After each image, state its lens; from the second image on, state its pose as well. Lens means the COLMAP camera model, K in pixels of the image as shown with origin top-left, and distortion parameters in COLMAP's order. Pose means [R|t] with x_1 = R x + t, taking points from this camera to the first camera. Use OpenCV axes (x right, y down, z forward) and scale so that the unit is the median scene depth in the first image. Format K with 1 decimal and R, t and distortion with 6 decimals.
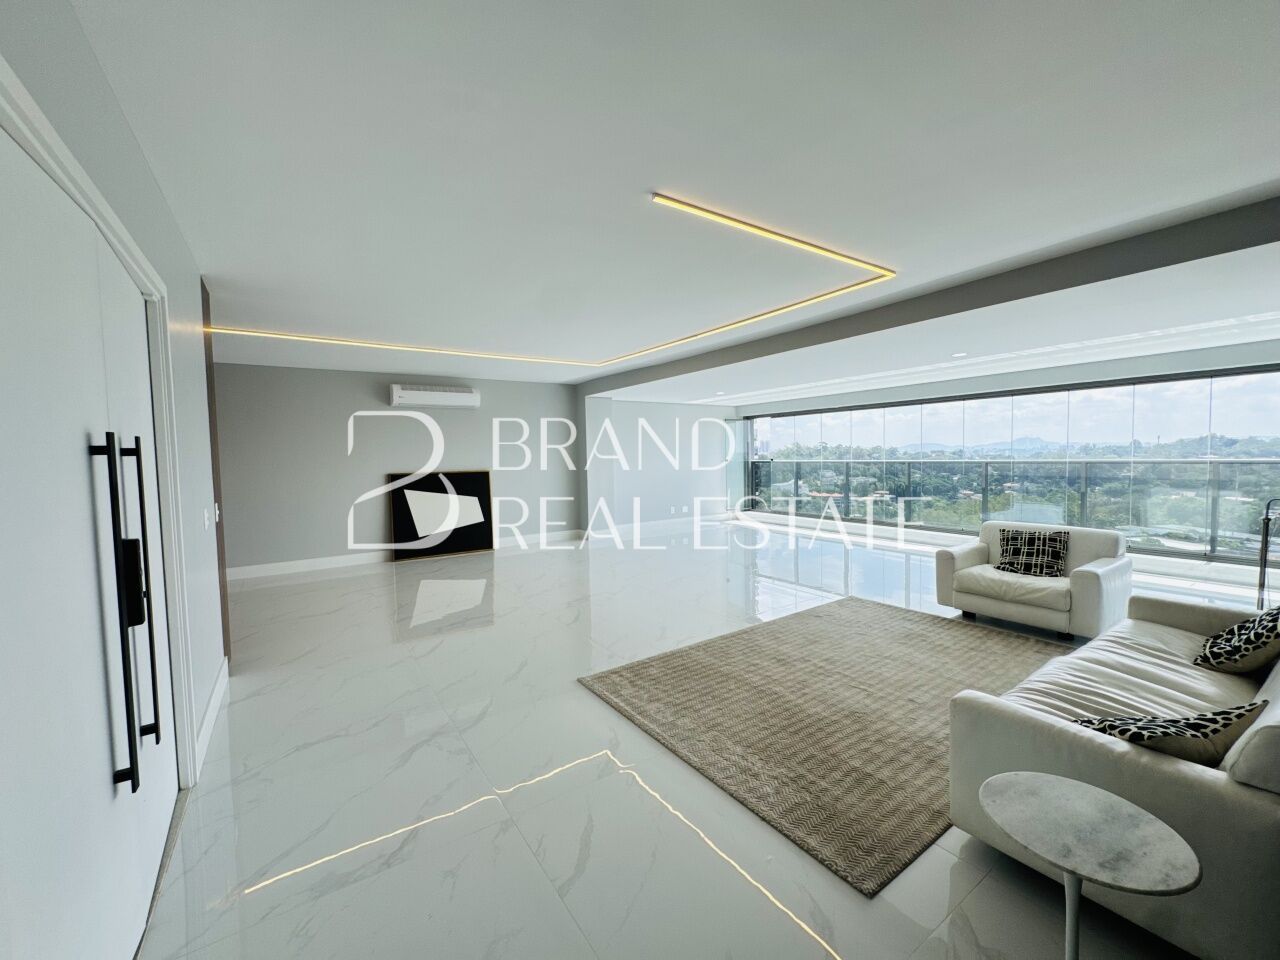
lens RADIAL K [[515.7, 0, 638.2], [0, 515.7, 480.3], [0, 0, 1]] dist [-0.000759, 0.000065]
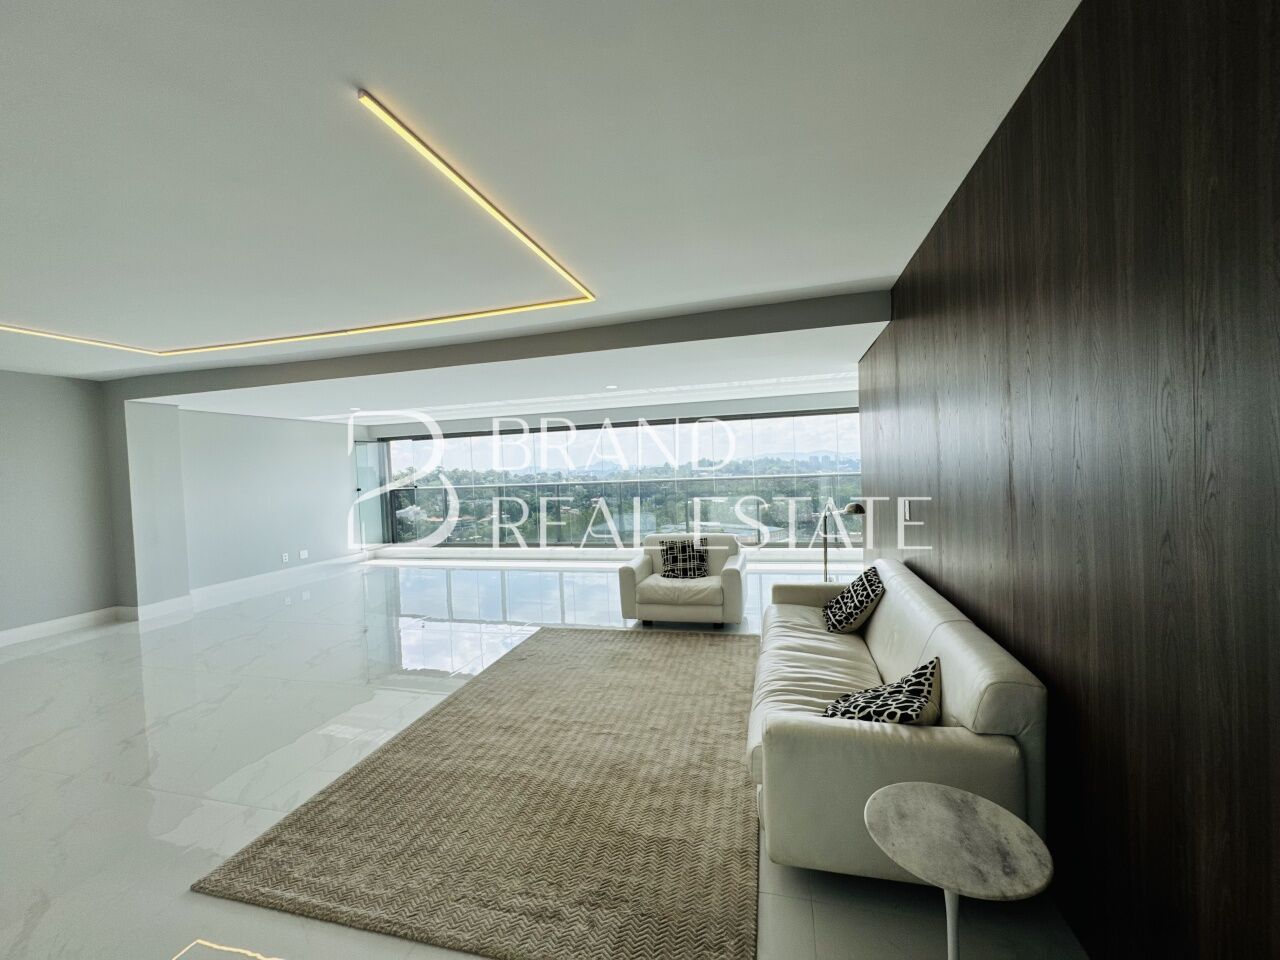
lens RADIAL K [[515.7, 0, 641.1], [0, 515.7, 480.3], [0, 0, 1]] dist [-0.000759, 0.000065]
pose [[0.754213, -0.027688, 0.656046, -0.100760], [0.058703, 0.997953, -0.025370, -0.018256], [-0.654000, 0.057646, 0.754295, 0.214038]]
